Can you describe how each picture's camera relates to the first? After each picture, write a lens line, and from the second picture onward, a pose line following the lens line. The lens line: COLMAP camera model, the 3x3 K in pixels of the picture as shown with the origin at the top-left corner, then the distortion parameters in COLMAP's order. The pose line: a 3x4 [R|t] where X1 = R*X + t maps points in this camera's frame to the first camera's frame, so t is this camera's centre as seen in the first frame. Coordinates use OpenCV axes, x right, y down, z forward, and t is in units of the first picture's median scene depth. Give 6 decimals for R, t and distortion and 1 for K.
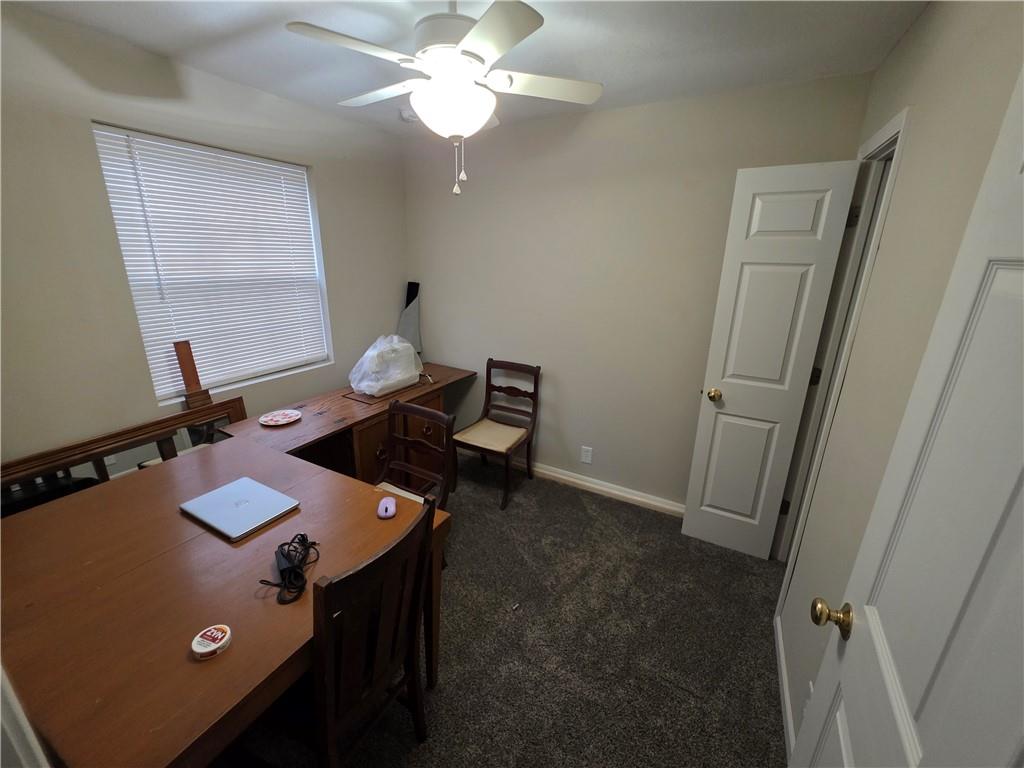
lens RADIAL K [[411.8, 0, 510.5], [0, 411.8, 382.1], [0, 0, 1]] dist [-0.004008, 0.000736]
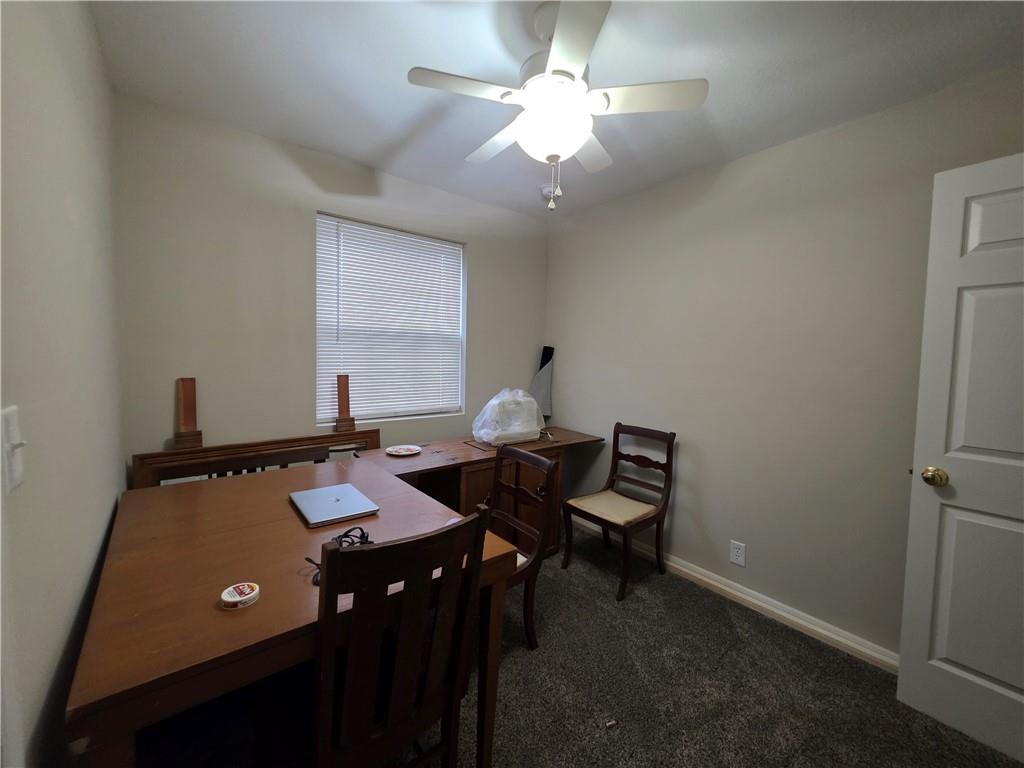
lens RADIAL K [[411.8, 0, 509.2], [0, 411.8, 381.3], [0, 0, 1]] dist [-0.004008, 0.000736]
pose [[0.922668, 0.026256, -0.384701, 0.101269], [-0.118685, 0.968582, -0.218547, 0.109938], [0.366876, 0.247304, 0.896796, 0.088336]]
